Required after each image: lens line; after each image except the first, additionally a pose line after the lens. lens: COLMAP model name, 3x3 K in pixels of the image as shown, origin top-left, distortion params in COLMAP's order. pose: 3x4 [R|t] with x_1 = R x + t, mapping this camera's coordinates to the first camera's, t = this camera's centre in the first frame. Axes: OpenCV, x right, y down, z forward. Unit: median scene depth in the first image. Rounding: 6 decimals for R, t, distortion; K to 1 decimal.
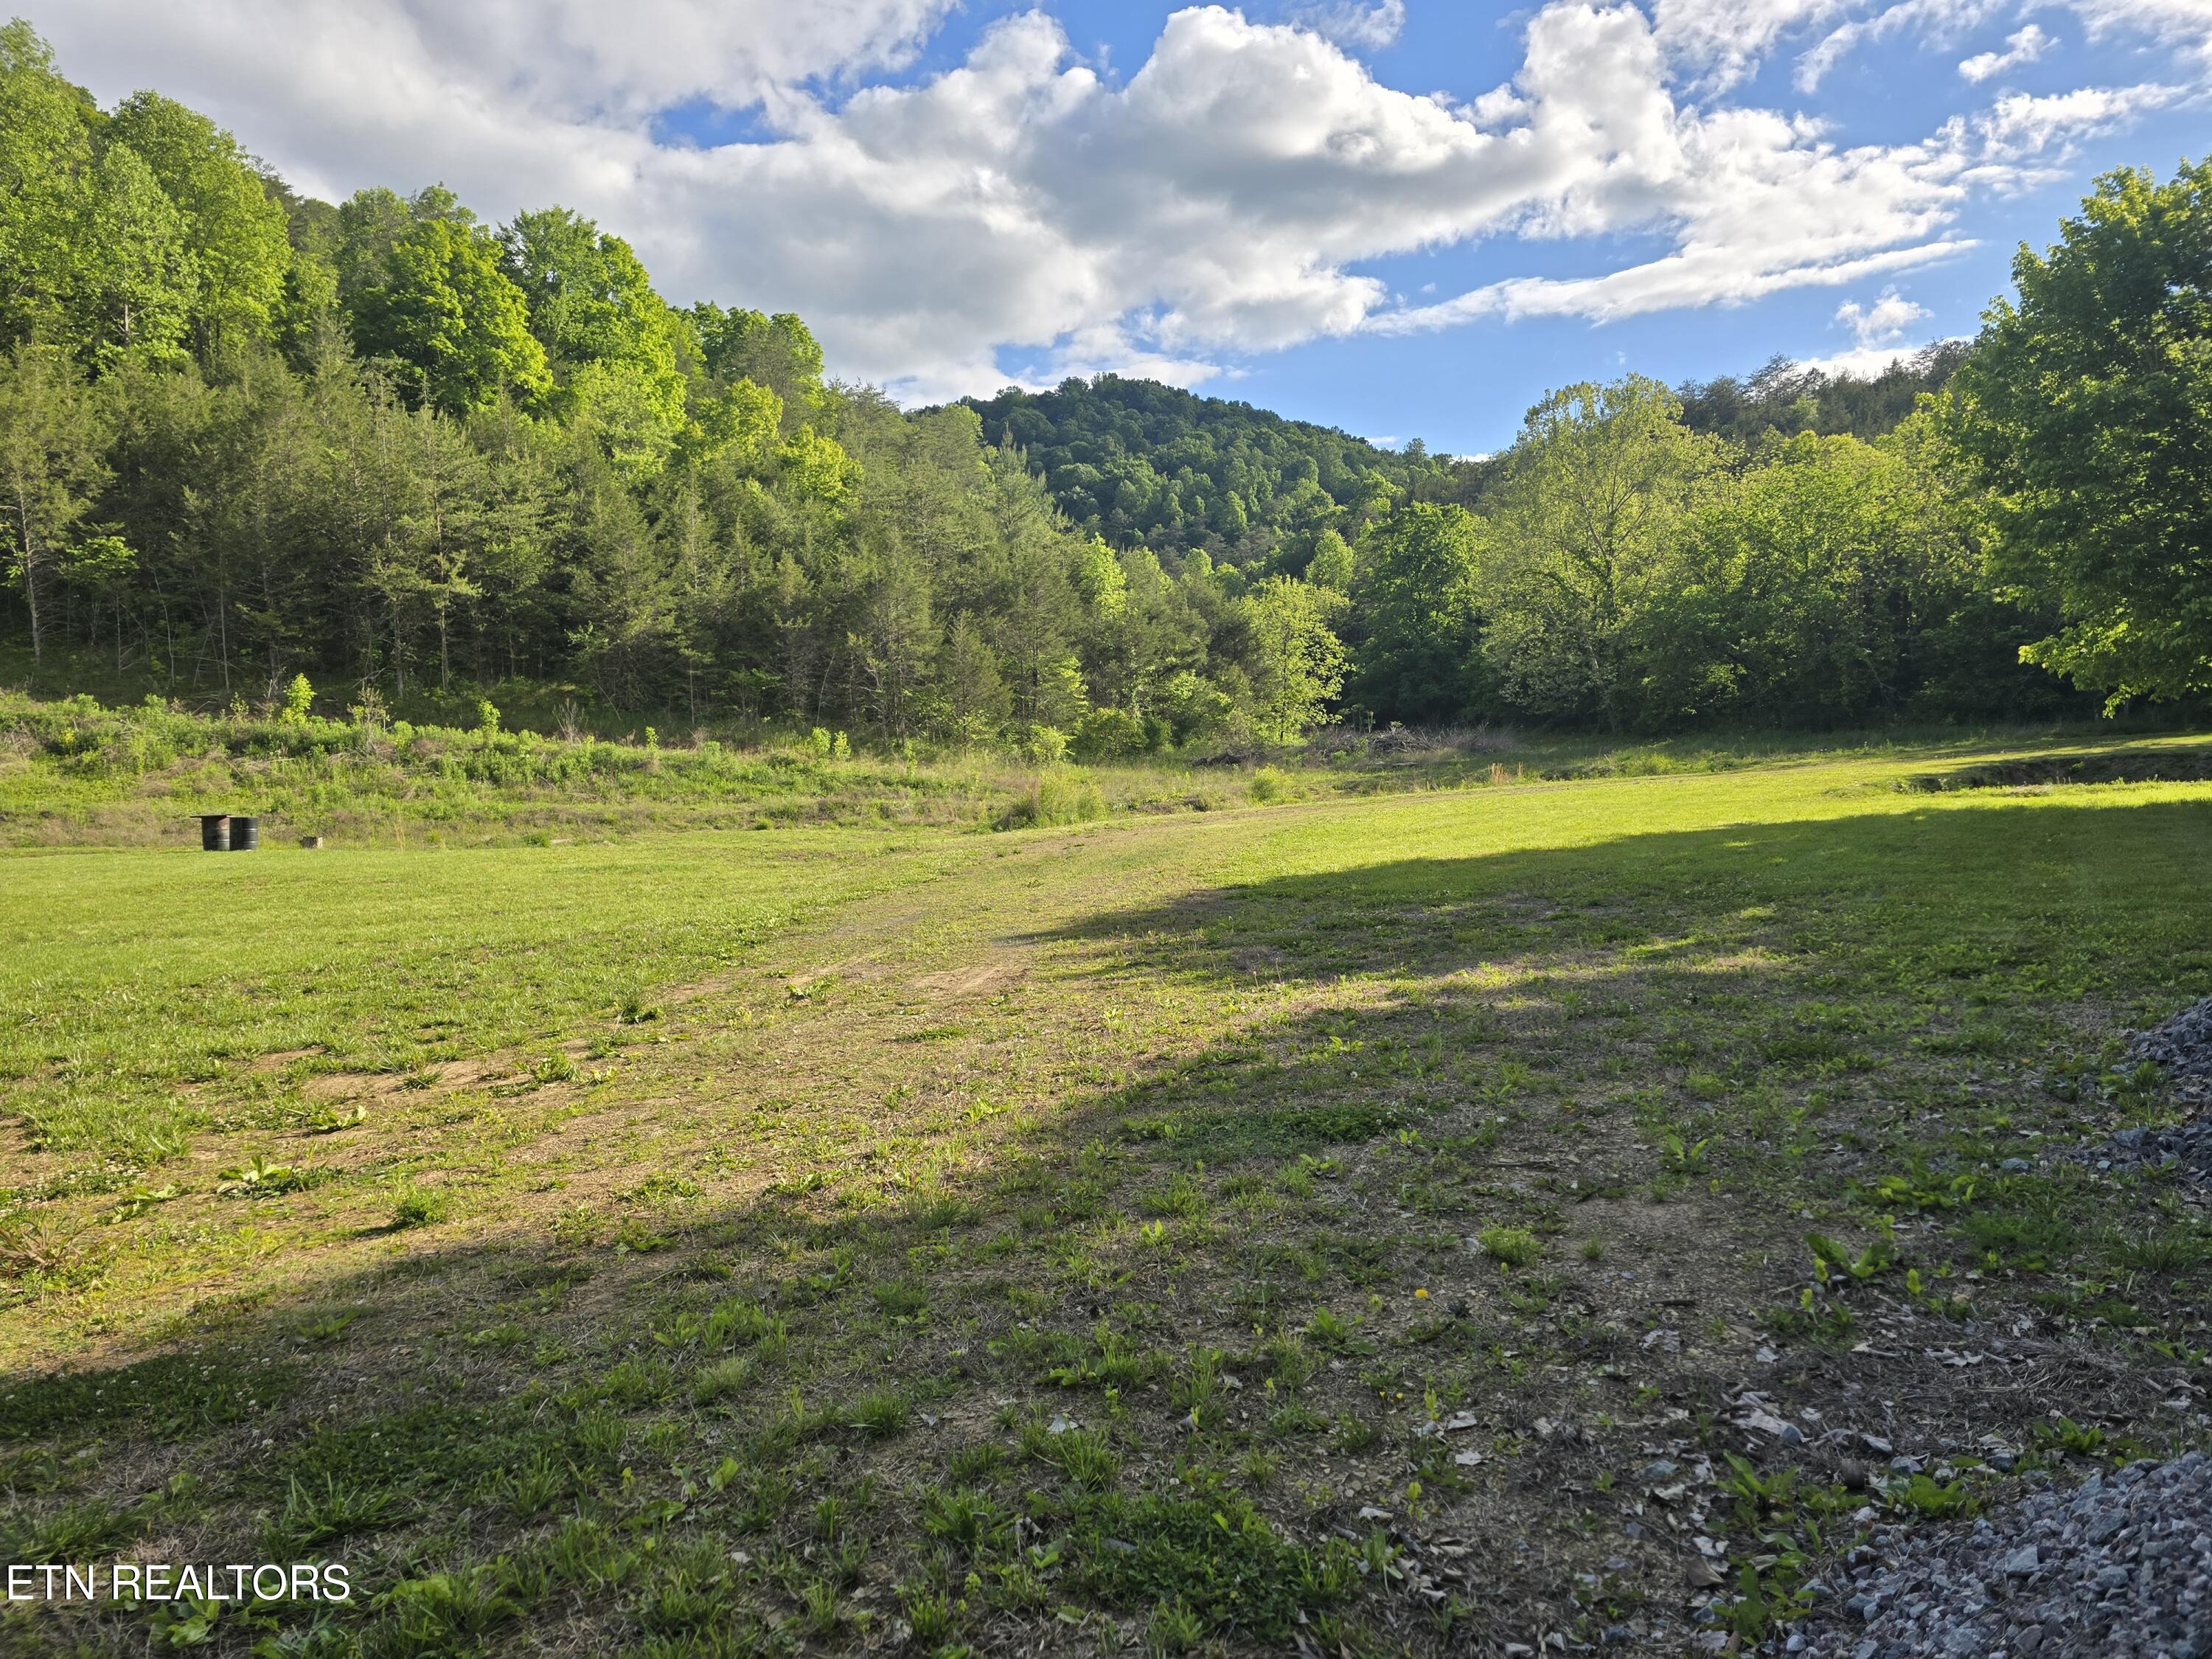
lens RADIAL K [[1457.0, 0, 1088.1], [0, 1457.0, 838.3], [0, 0, 1]] dist [0.053801, -0.050218]
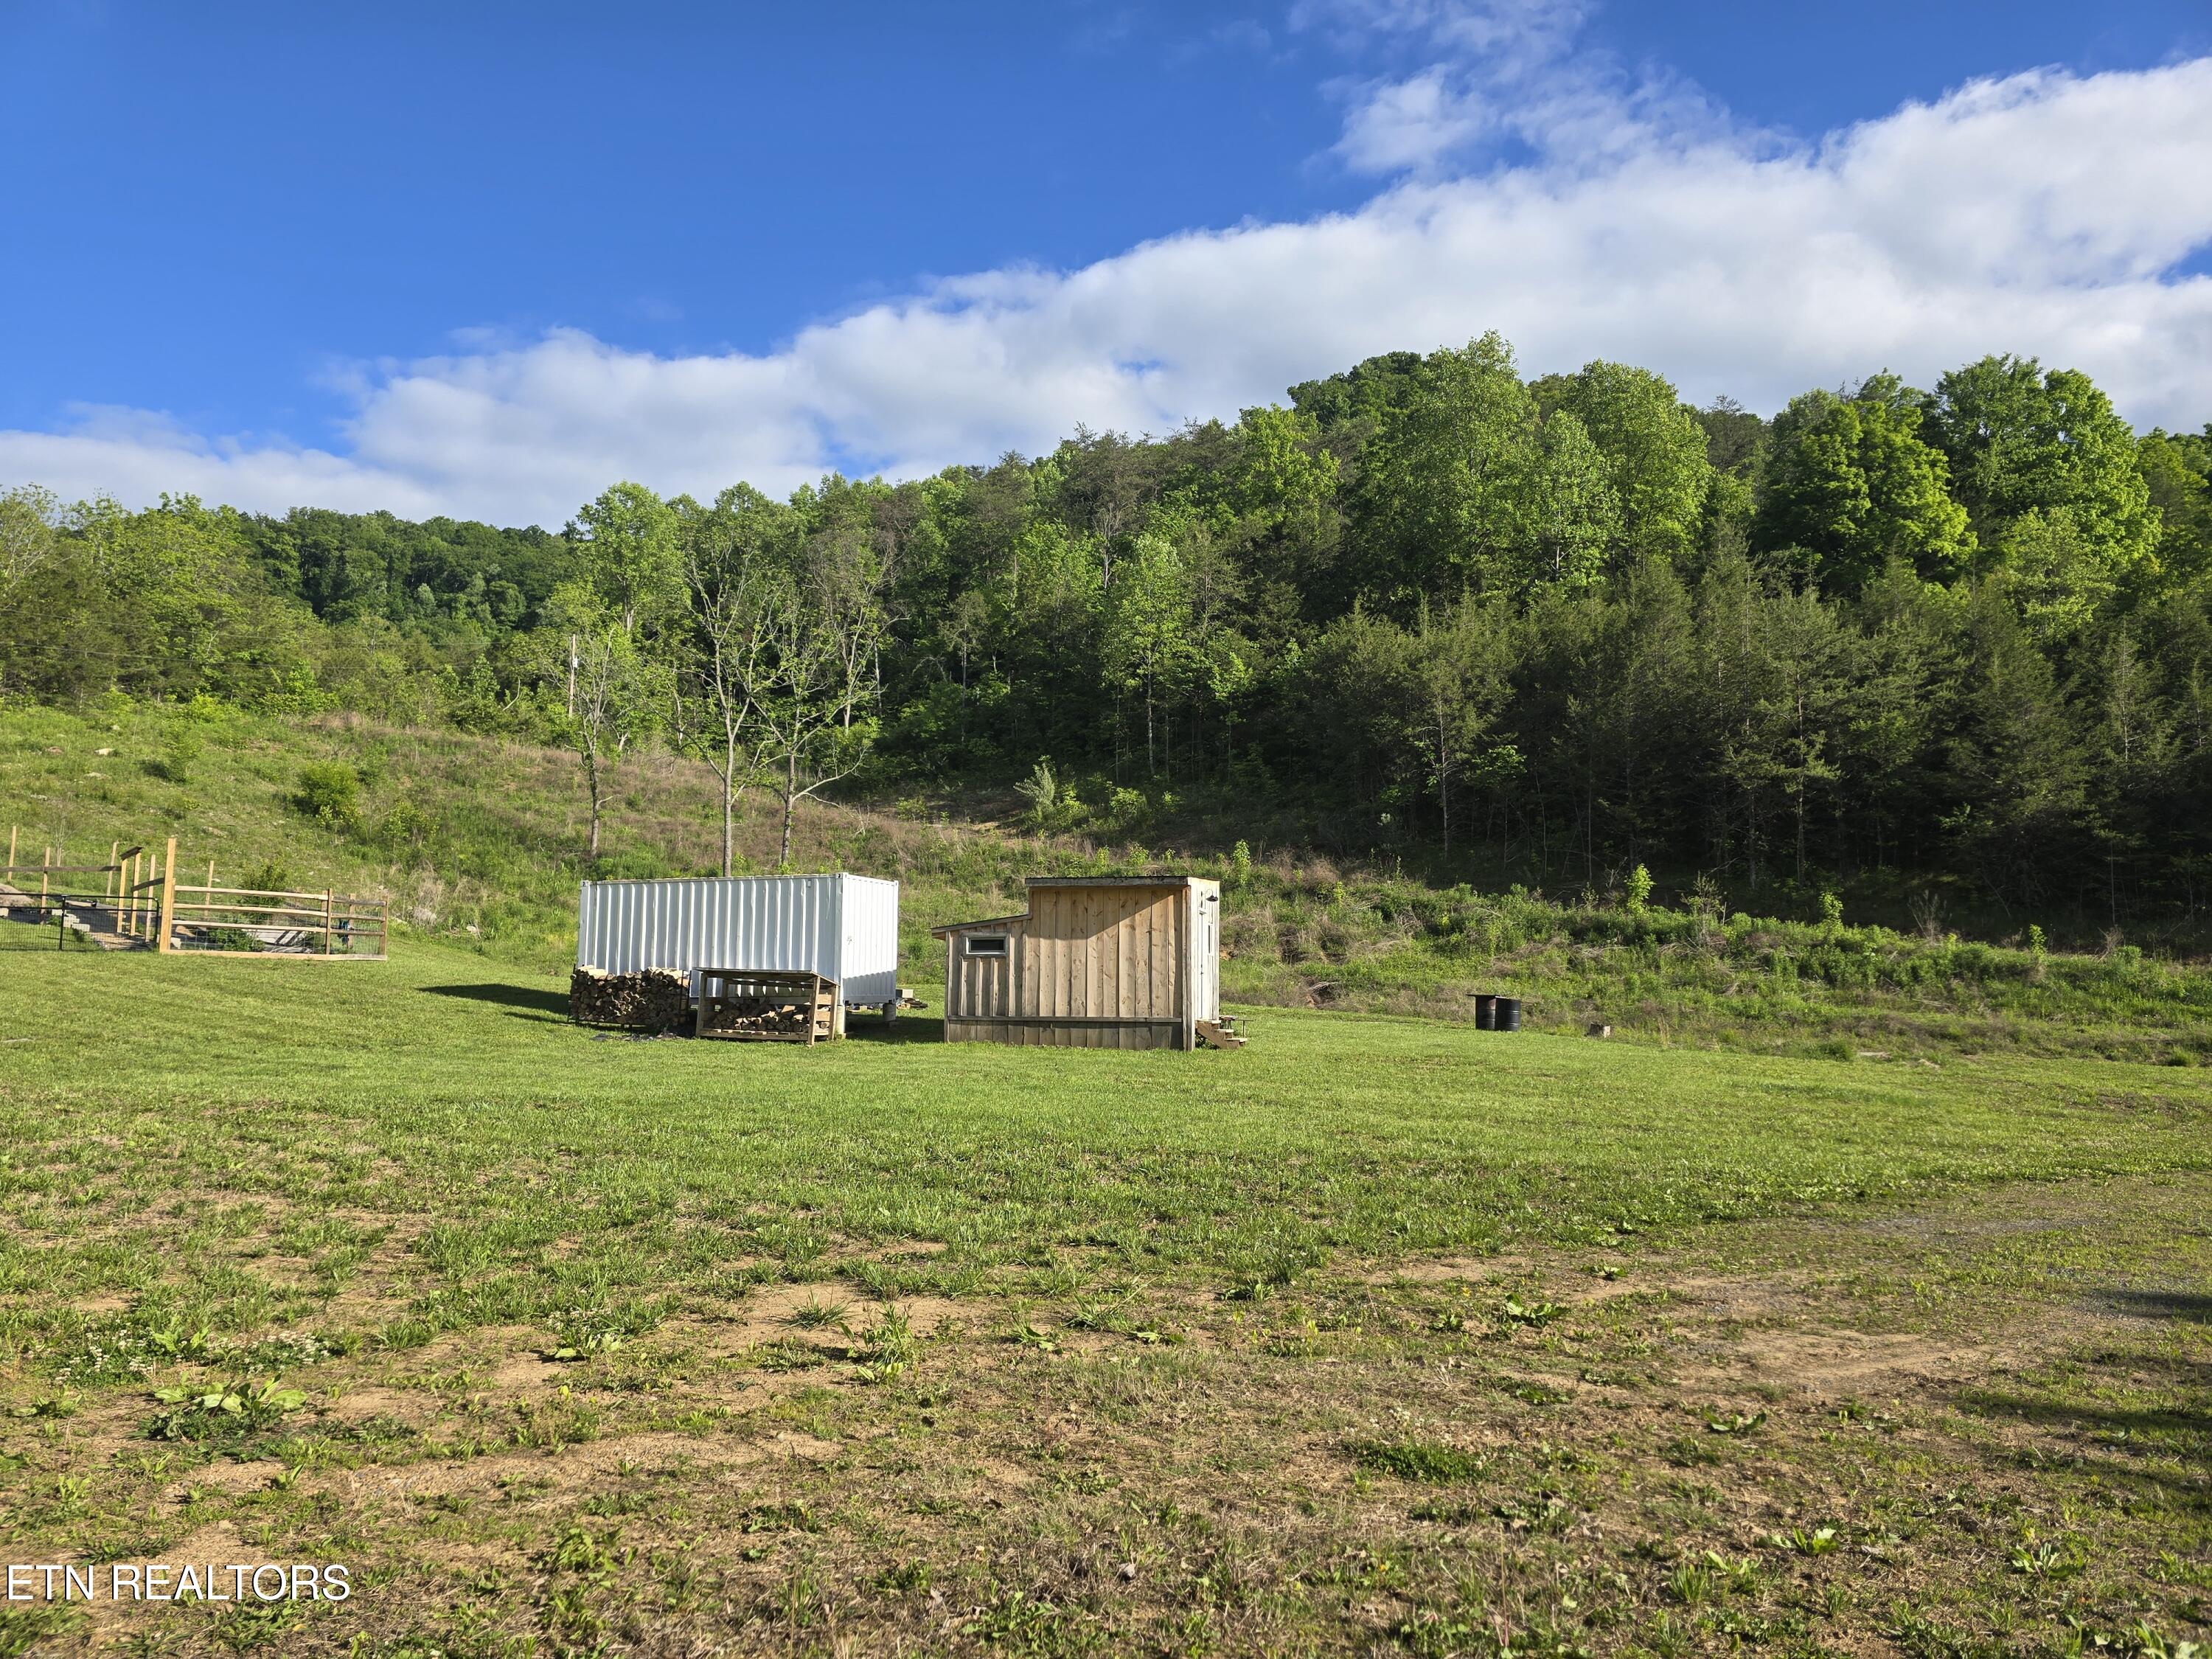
lens RADIAL K [[1457.0, 0, 1088.1], [0, 1457.0, 838.3], [0, 0, 1]] dist [0.053801, -0.050218]
pose [[0.606913, -0.021750, -0.794471, 0.027093], [-0.085009, 0.992114, -0.092101, -0.003018], [0.790209, 0.123435, 0.600278, 0.071319]]
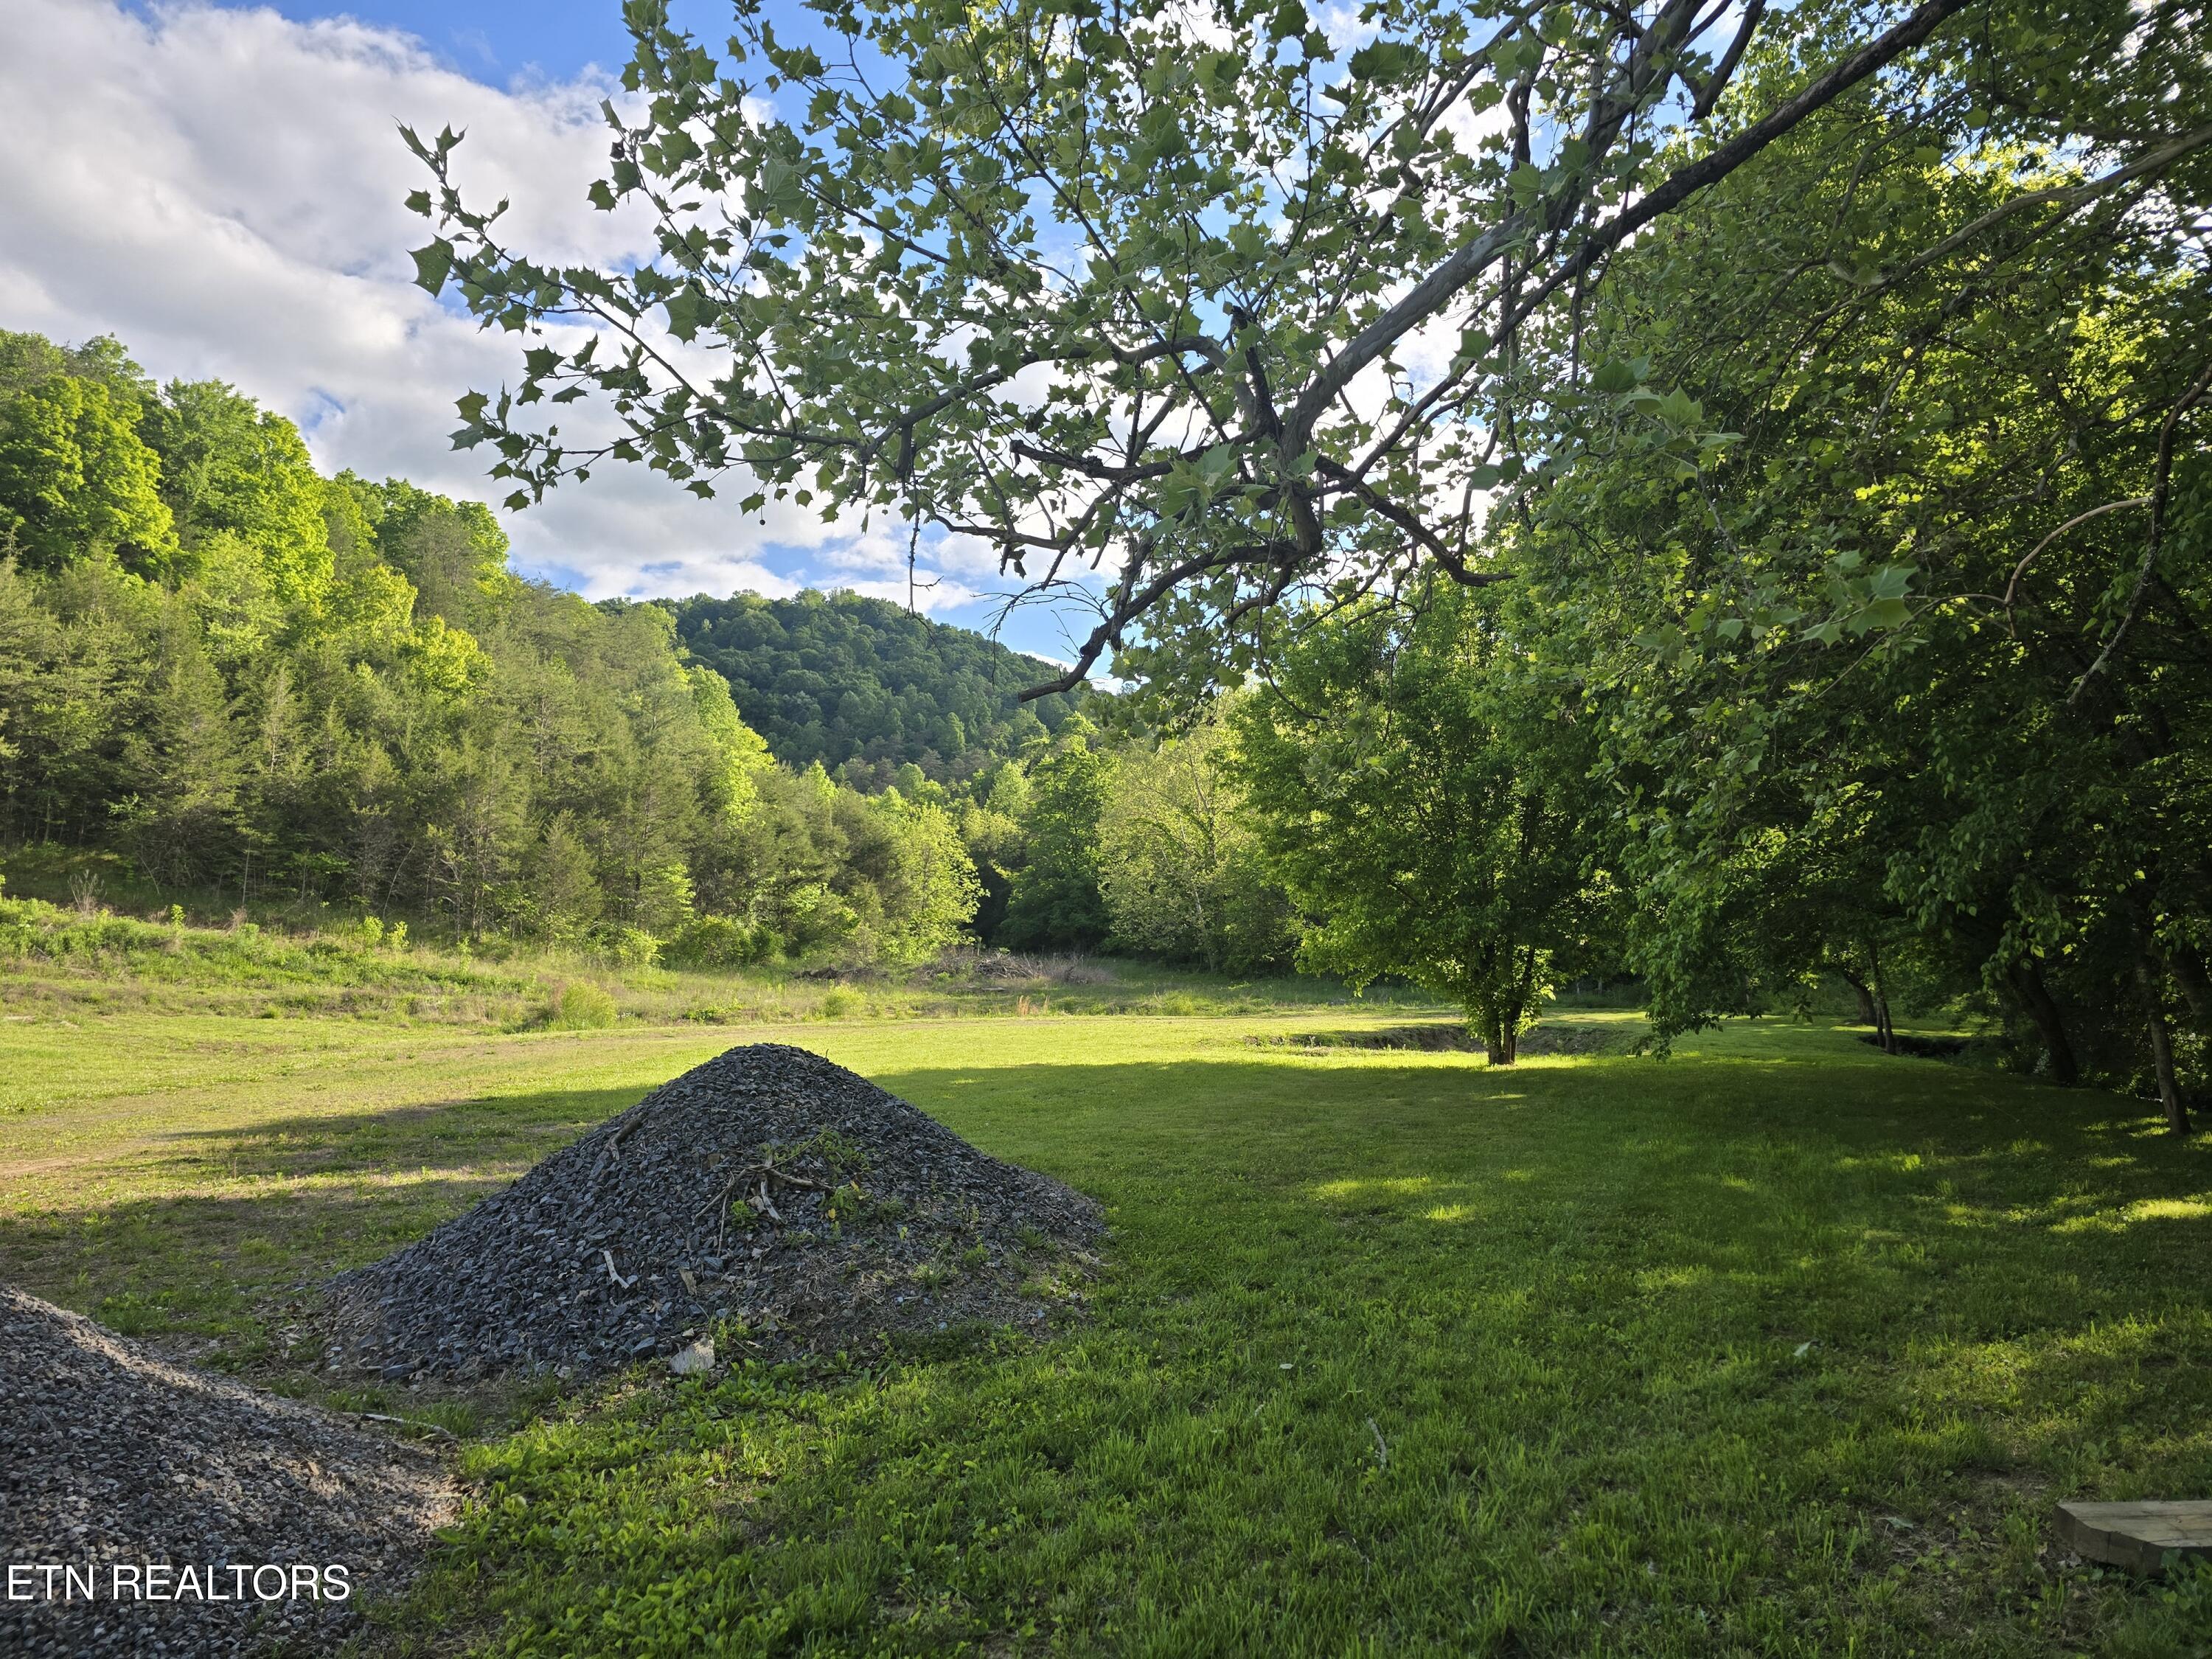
lens RADIAL K [[1453.5, 0, 1067.7], [0, 1453.5, 808.3], [0, 0, 1]] dist [0.061982, -0.050183]
pose [[0.979984, 0.087764, 0.178684, 0.080241], [-0.057234, 0.983891, -0.169361, -0.005340], [-0.190669, 0.155745, 0.969221, -0.059872]]
